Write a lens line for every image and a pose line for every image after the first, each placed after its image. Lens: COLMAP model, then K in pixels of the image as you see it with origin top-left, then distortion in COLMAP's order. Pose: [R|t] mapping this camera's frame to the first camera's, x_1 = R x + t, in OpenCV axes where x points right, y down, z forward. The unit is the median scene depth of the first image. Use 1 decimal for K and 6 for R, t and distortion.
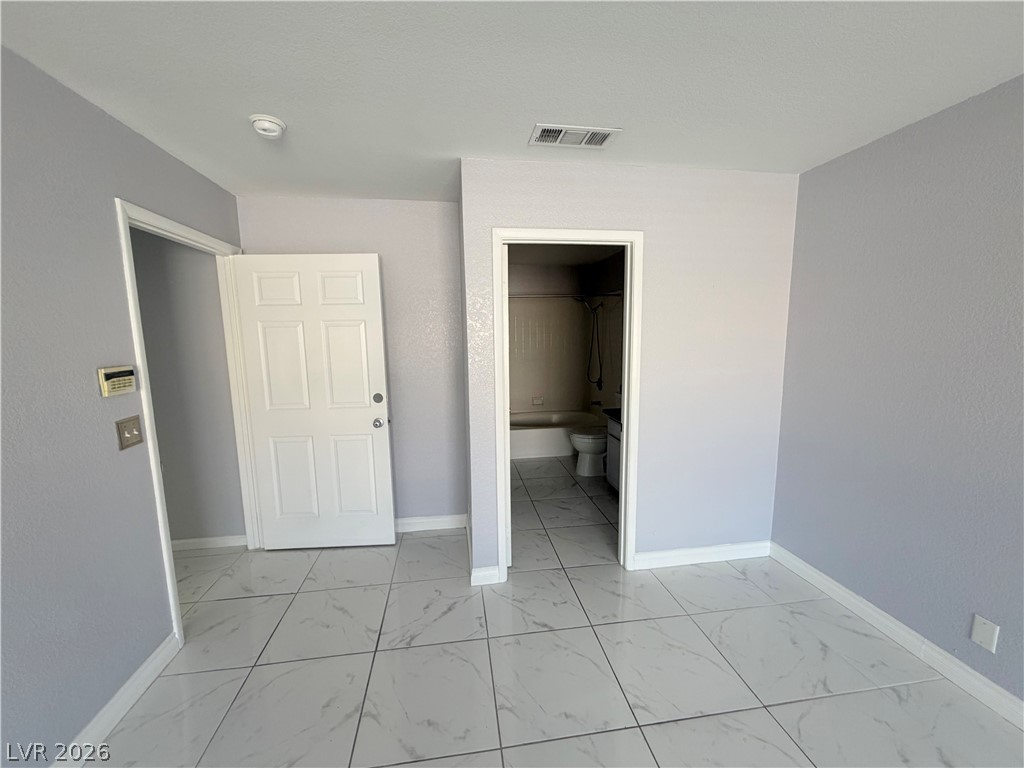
lens RADIAL K [[406.5, 0, 508.0], [0, 406.5, 384.1], [0, 0, 1]] dist [0.001478, -0.000066]
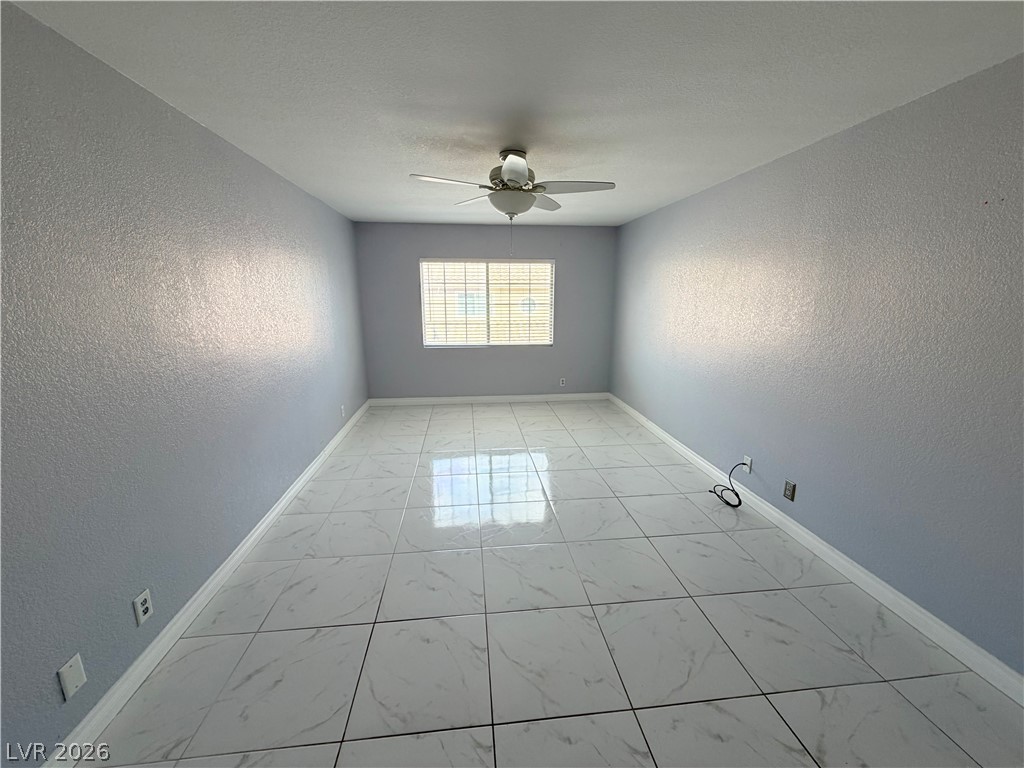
lens RADIAL K [[406.5, 0, 508.0], [0, 406.5, 384.1], [0, 0, 1]] dist [0.001478, -0.000066]
pose [[-0.999321, 0.000655, 0.036845, 0.235677], [0.013271, 0.939151, 0.343249, -0.214184], [-0.034379, 0.343504, -0.938522, 1.511414]]
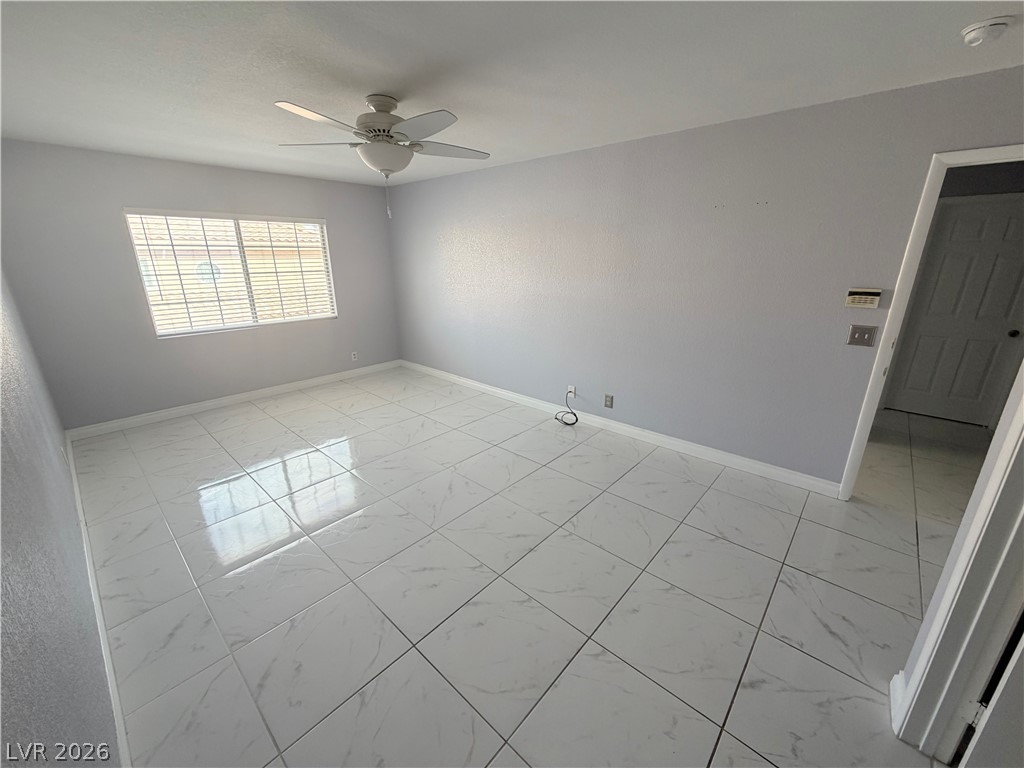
lens RADIAL K [[406.5, 0, 508.0], [0, 406.5, 384.1], [0, 0, 1]] dist [0.001478, -0.000066]
pose [[-0.771090, 0.203166, -0.603443, 0.964912], [-0.074345, 0.912518, 0.402224, -0.216997], [0.632371, 0.355014, -0.688529, 1.292324]]
